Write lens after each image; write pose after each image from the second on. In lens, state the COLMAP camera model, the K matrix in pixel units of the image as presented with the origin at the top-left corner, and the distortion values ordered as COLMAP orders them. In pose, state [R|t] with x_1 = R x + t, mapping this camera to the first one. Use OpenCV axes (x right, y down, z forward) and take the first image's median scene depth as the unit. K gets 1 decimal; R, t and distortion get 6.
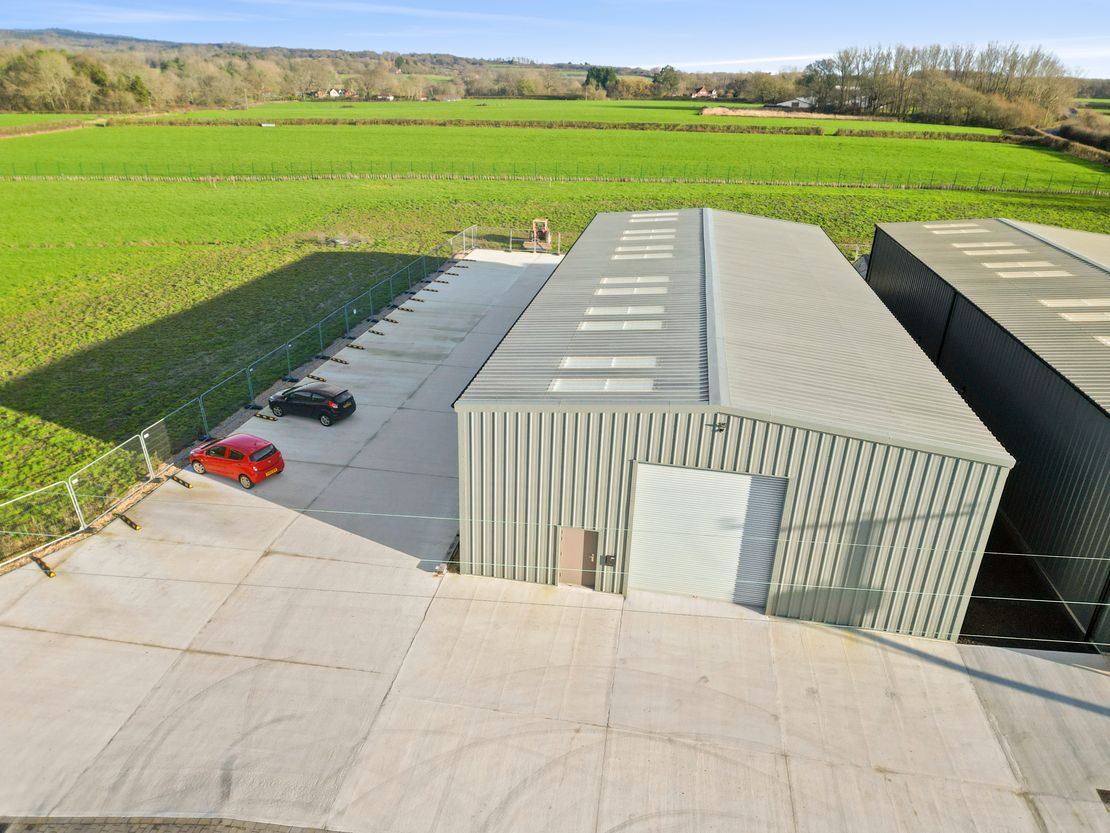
lens RADIAL K [[775.6, 0, 555.0], [0, 775.6, 416.5], [0, 0, 1]] dist [0.054017, -0.041504]
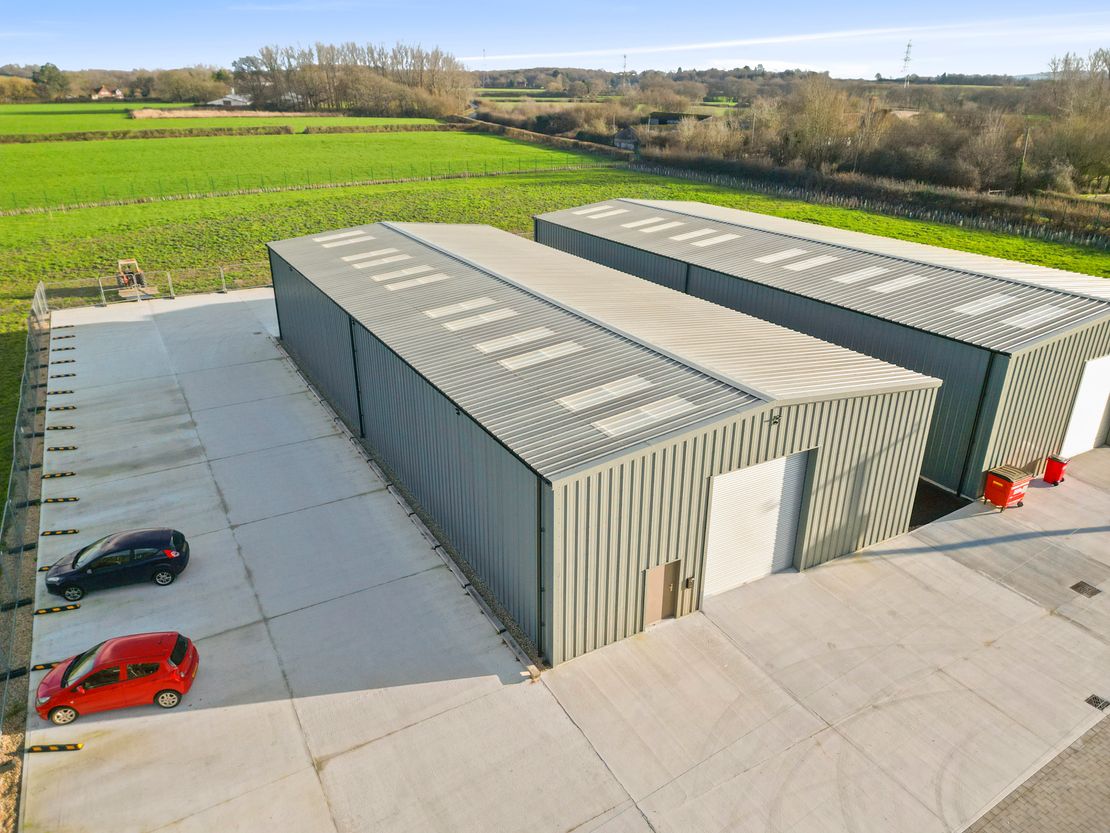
lens RADIAL K [[775.6, 0, 555.0], [0, 775.6, 416.5], [0, 0, 1]] dist [0.054017, -0.041504]
pose [[0.774146, -0.277845, 0.568771, -0.295188], [0.274744, 0.956958, 0.093524, -0.081764], [-0.570275, 0.083865, 0.817162, 0.138629]]
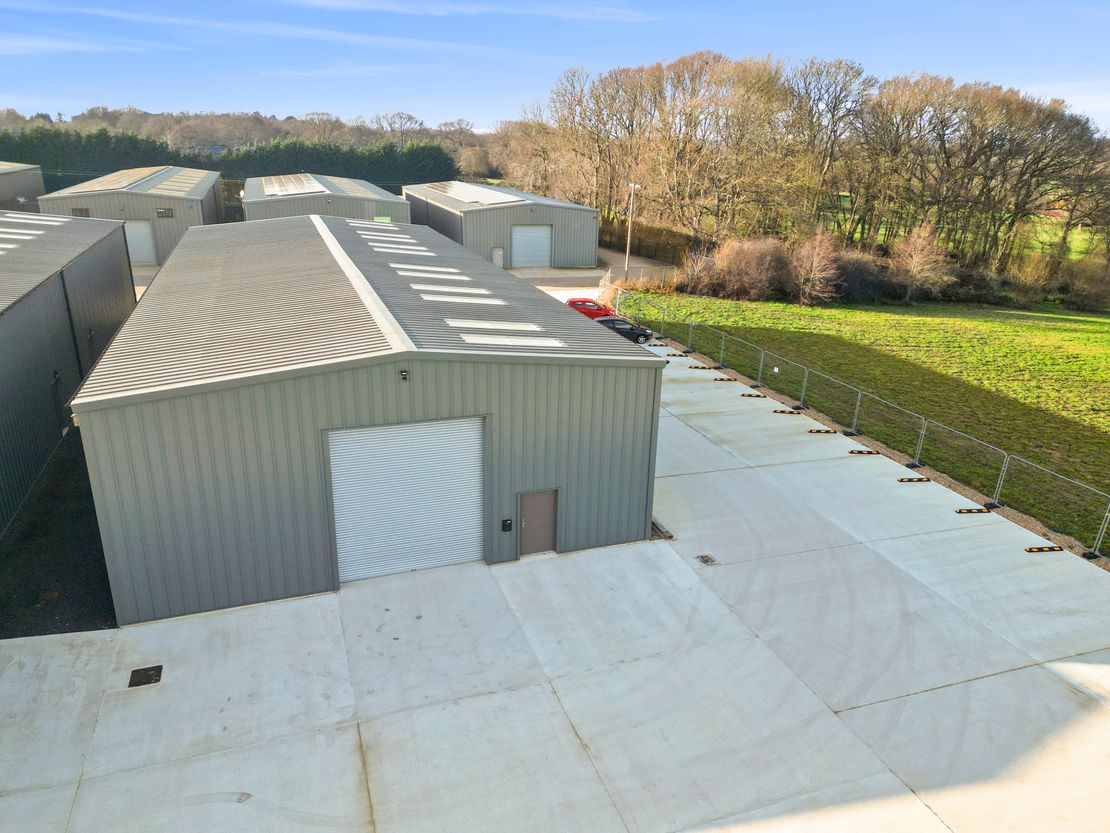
lens RADIAL K [[775.6, 0, 555.0], [0, 775.6, 416.5], [0, 0, 1]] dist [0.054017, -0.041504]
pose [[-0.868445, 0.108515, -0.483765, 0.362292], [-0.251713, 0.744137, 0.618789, -0.566114], [0.427135, 0.659154, -0.618927, 1.488510]]
